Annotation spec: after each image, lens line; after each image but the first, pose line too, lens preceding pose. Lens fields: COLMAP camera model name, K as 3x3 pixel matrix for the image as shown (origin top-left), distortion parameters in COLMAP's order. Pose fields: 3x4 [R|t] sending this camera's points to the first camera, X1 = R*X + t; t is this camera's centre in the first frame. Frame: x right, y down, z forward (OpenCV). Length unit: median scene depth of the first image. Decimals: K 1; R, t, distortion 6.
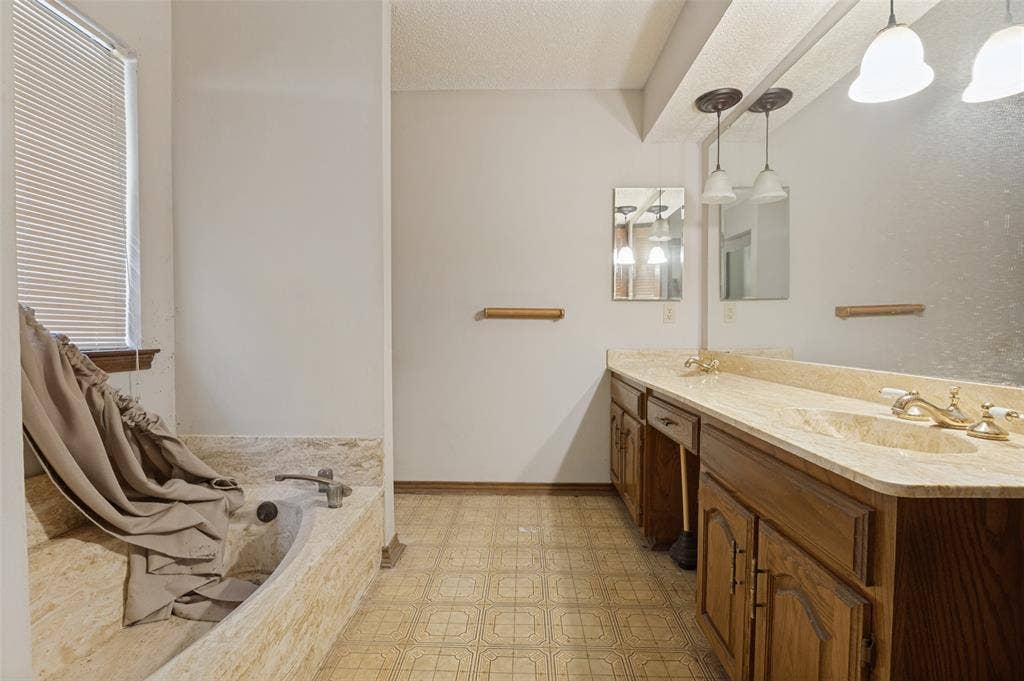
lens RADIAL K [[466.7, 0, 510.8], [0, 466.7, 337.7], [0, 0, 1]] dist [-0.013308, -0.002714]
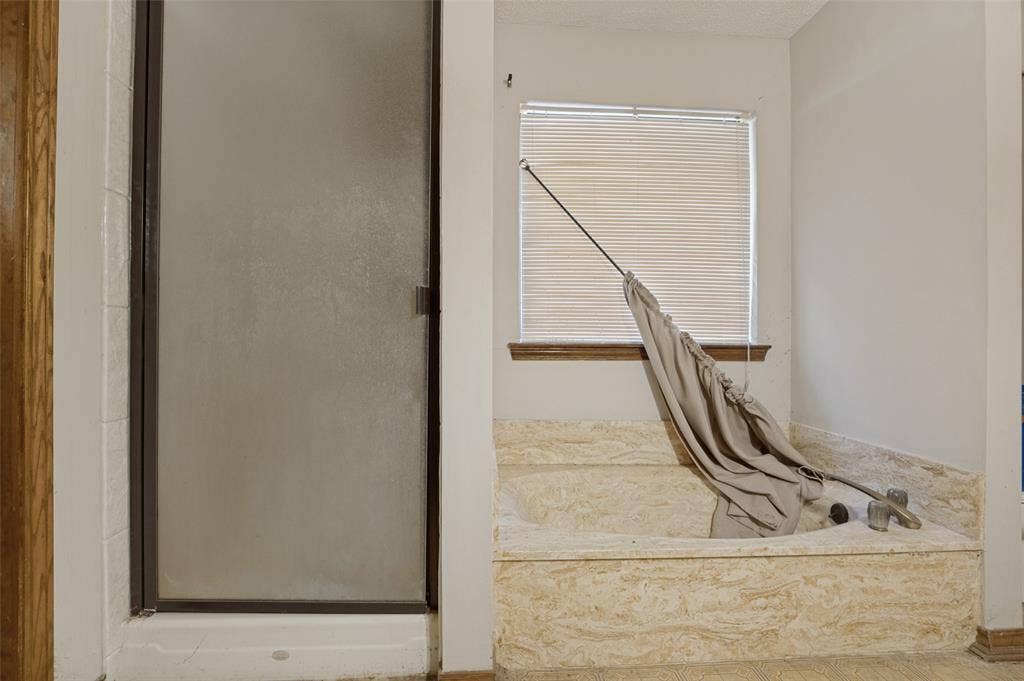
lens RADIAL K [[466.7, 0, 510.5], [0, 466.7, 339.6], [0, 0, 1]] dist [-0.013308, -0.002714]
pose [[0.077231, 0.002013, -0.997011, 0.425871], [-0.021386, 0.999771, 0.000362, 0.025063], [0.996784, 0.021294, 0.077257, 0.246076]]
